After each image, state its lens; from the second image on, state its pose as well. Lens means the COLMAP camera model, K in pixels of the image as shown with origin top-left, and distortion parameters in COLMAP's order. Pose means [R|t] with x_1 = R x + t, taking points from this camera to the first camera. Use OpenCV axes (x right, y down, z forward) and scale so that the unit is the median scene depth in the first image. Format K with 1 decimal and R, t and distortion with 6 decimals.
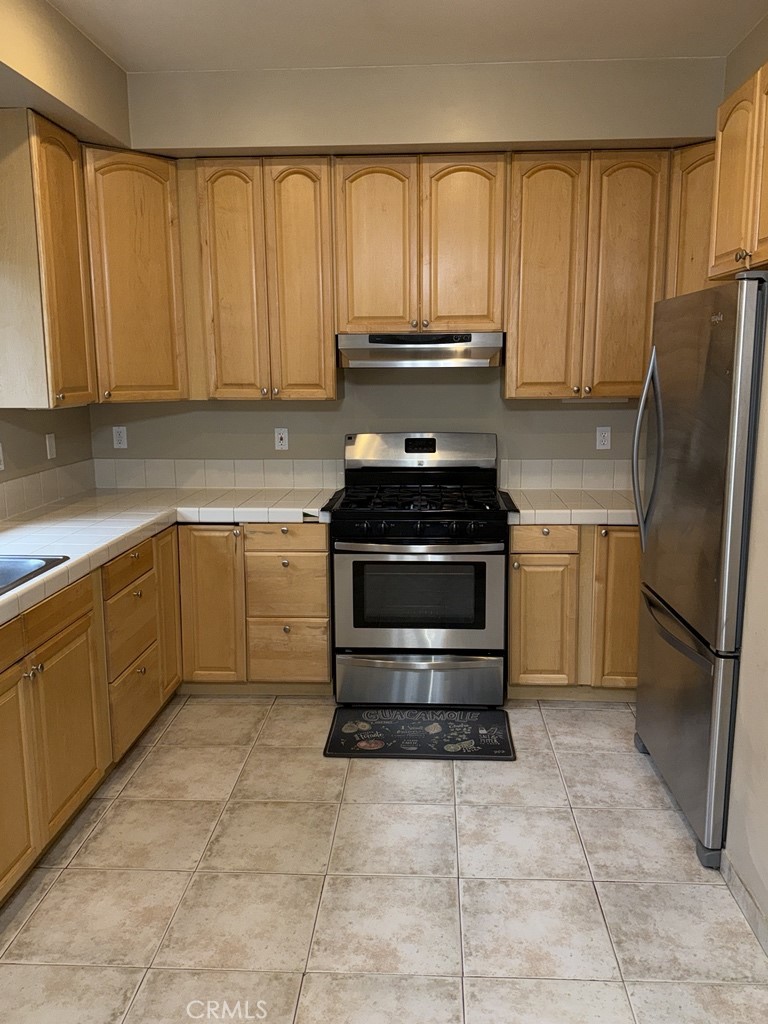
lens RADIAL K [[825.6, 0, 407.1], [0, 825.6, 507.2], [0, 0, 1]] dist [0.117316, -0.116994]
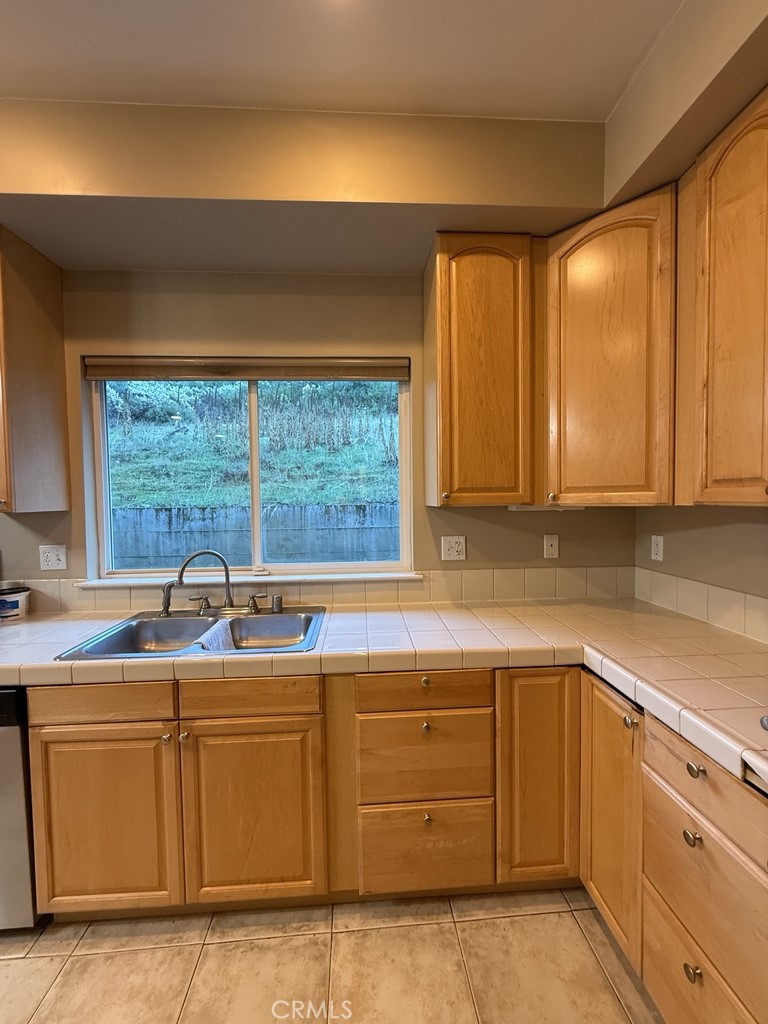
lens RADIAL K [[408.7, 0, 384.0], [0, 408.7, 512.0], [0, 0, 1]] dist [-0.000105, -0.000112]
pose [[0.102136, 0.036294, -0.994108, 0.065472], [-0.160475, 0.986846, 0.019541, -0.096253], [0.981741, 0.157534, 0.106617, 0.769166]]
